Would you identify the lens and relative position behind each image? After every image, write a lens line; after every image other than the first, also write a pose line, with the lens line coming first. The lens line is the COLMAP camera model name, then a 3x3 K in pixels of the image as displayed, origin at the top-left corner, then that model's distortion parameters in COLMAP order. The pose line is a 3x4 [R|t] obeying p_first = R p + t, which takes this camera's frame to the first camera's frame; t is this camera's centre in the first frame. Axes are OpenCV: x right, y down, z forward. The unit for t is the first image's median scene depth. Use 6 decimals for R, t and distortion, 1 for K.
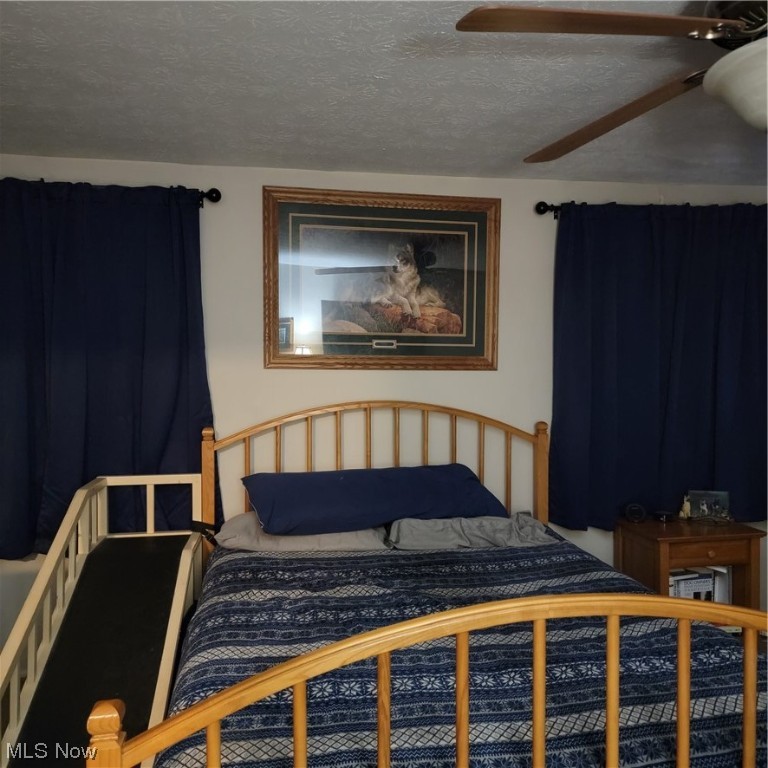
lens RADIAL K [[705.0, 0, 383.4], [0, 705.0, 393.6], [0, 0, 1]] dist [0.078057, -0.088851]
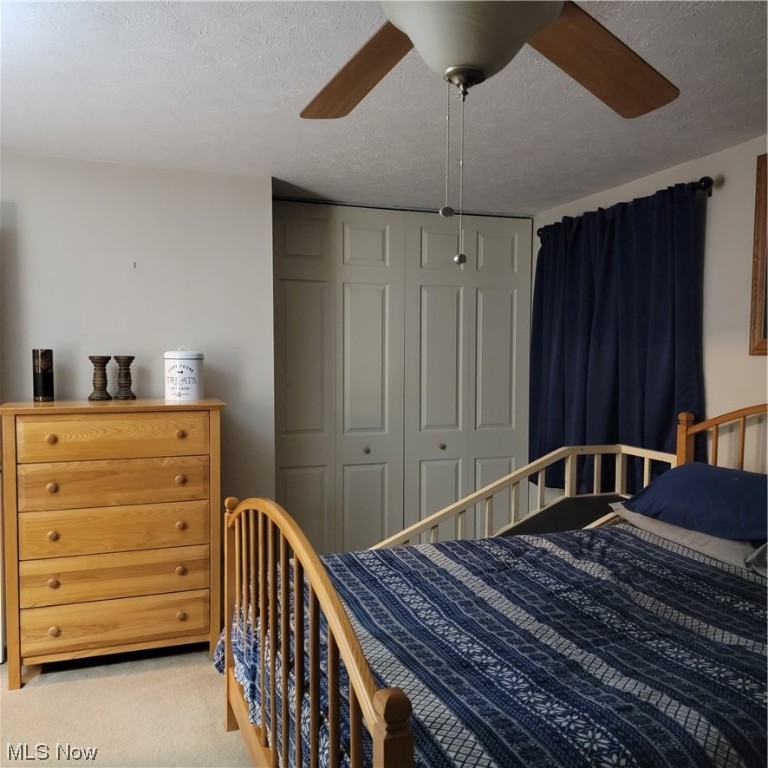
lens RADIAL K [[705.0, 0, 383.4], [0, 705.0, 393.6], [0, 0, 1]] dist [0.078057, -0.088851]
pose [[0.176144, 0.057609, -0.982677, 0.706714], [-0.041529, 0.997832, 0.051054, -0.014439], [0.983488, 0.031817, 0.178154, 0.386822]]
